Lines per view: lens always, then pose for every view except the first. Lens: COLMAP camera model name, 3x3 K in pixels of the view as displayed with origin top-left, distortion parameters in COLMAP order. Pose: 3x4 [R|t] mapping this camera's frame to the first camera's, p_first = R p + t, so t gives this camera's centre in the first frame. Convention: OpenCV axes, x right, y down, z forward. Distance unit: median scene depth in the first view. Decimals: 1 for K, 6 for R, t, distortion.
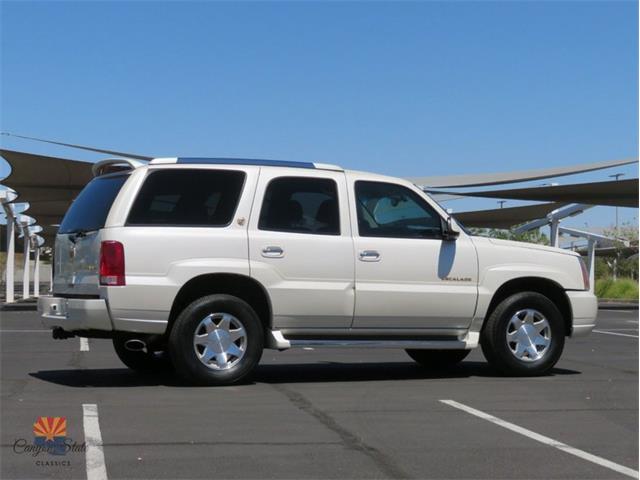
lens RADIAL K [[1449.2, 0, 320.0], [0, 1449.2, 240.0], [0, 0, 1]] dist [0.072805, 0.331440]
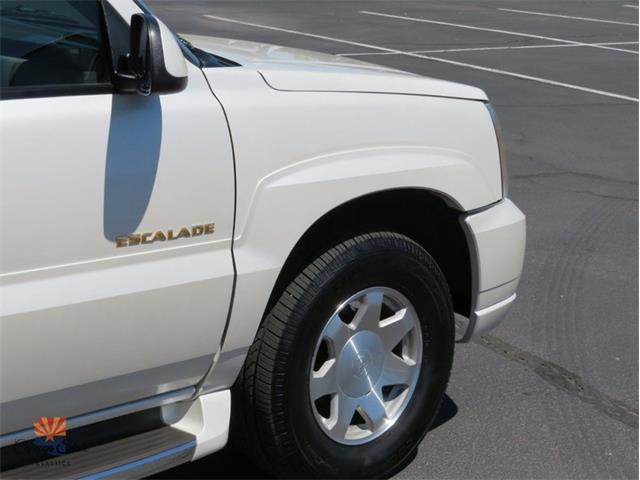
lens RADIAL K [[1414.0, 0, 320.0], [0, 1414.0, 240.0], [0, 0, 1]] dist [0.048908, -0.122176]
pose [[0.938401, -0.061855, 0.339967, 0.030234], [-0.027620, 0.967273, 0.252231, -0.041616], [-0.344443, -0.246084, 0.905981, 0.755049]]
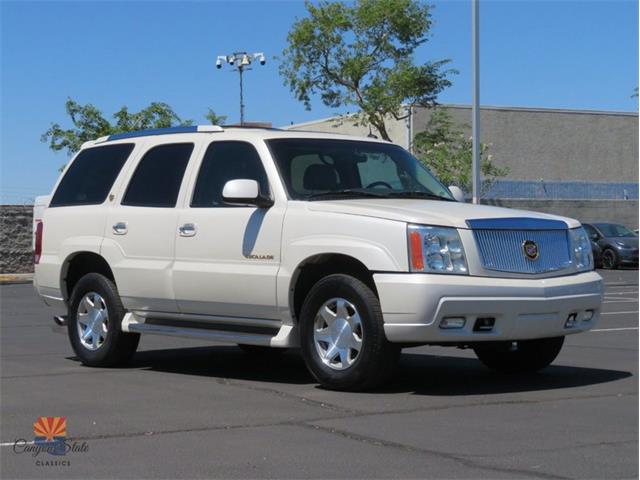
lens RADIAL K [[1432.5, 0, 320.0], [0, 1432.5, 240.0], [0, 0, 1]] dist [0.072714, 0.299842]
pose [[0.312712, -0.009443, -0.949801, 0.853889], [0.033570, 0.999436, 0.001116, 0.018290], [0.949255, -0.032234, 0.312852, 0.798938]]
